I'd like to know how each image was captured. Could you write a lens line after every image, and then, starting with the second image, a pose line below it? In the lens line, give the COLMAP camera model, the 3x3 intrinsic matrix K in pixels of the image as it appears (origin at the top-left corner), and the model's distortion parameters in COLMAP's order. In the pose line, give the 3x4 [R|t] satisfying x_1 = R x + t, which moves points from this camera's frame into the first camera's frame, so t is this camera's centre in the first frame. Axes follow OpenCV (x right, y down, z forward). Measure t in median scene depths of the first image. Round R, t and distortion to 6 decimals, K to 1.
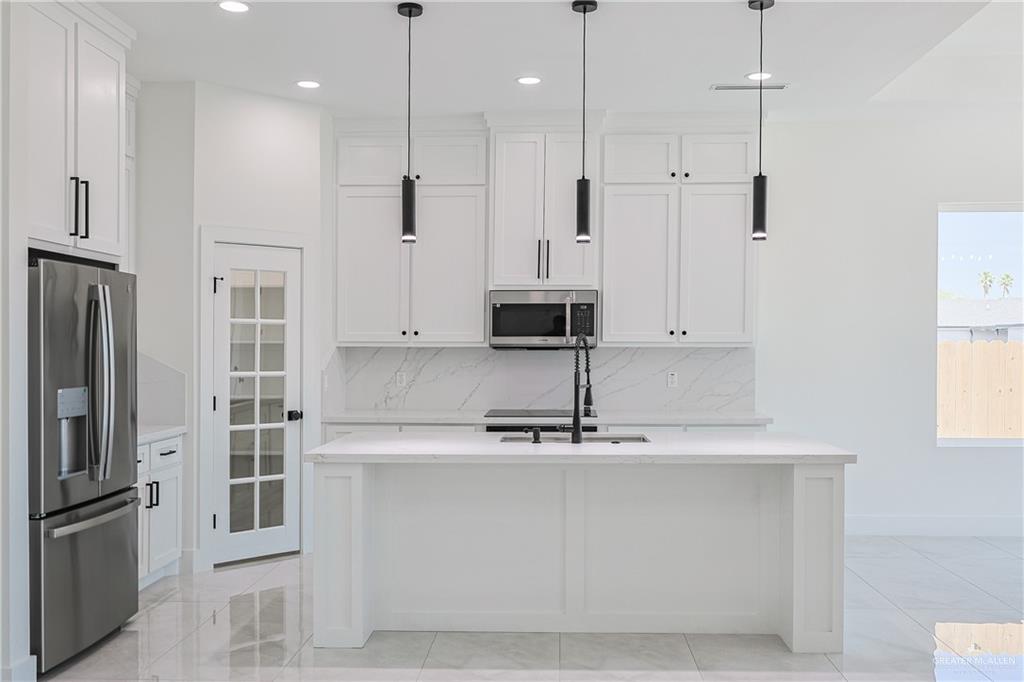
lens RADIAL K [[938.1, 0, 512.6], [0, 938.1, 347.7], [0, 0, 1]] dist [0.001530, 0.000000]
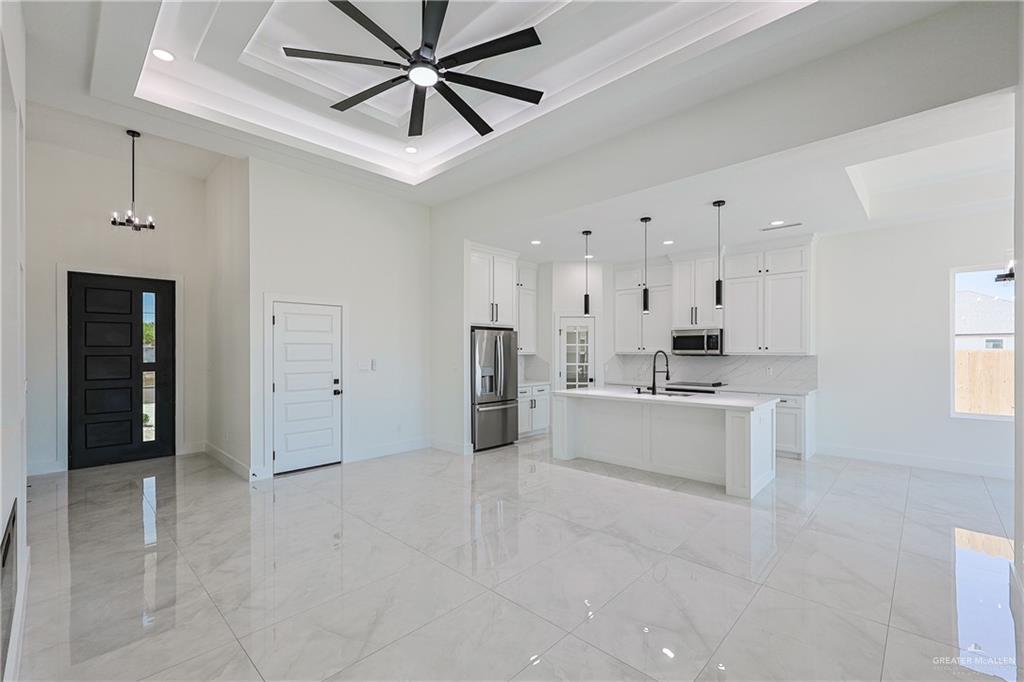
lens RADIAL K [[434.5, 0, 512.5], [0, 434.5, 347.3], [0, 0, 1]] dist [-0.002328, -0.000908]
pose [[0.759691, -0.004442, -0.650269, 0.386716], [-0.001213, 0.999965, -0.008248, -0.009634], [0.650283, 0.007054, 0.759660, -0.077359]]
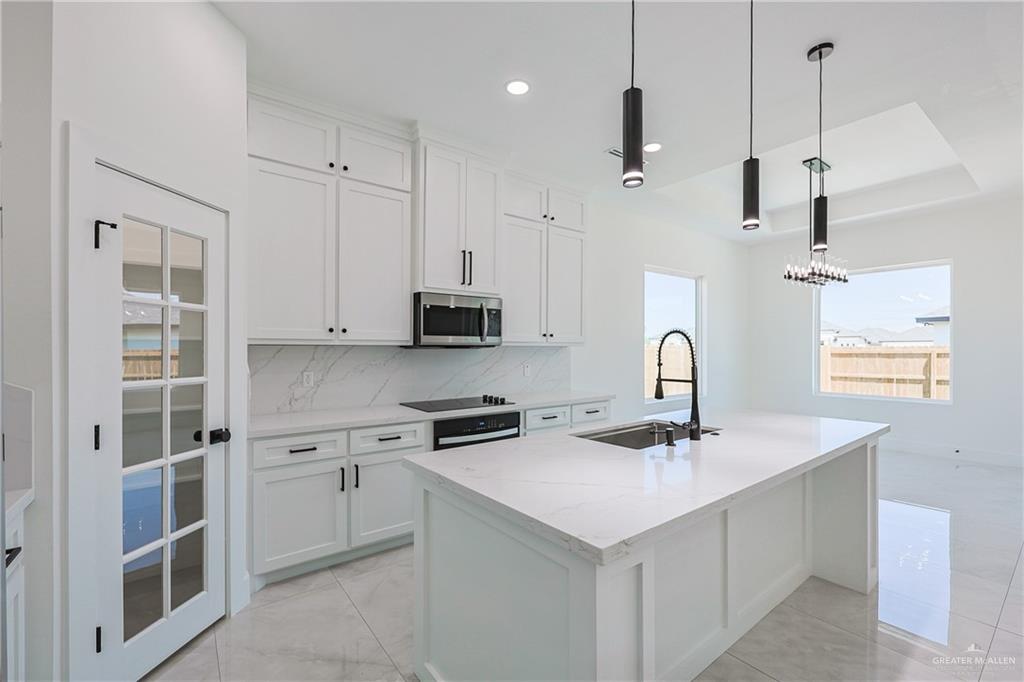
lens RADIAL K [[434.5, 0, 511.7], [0, 434.5, 350.2], [0, 0, 1]] dist [-0.002328, -0.000908]
pose [[0.763973, -0.002670, 0.645243, -0.269900], [0.005789, 0.999980, -0.002716, 0.007035], [-0.645223, 0.005810, 0.763973, 0.575473]]
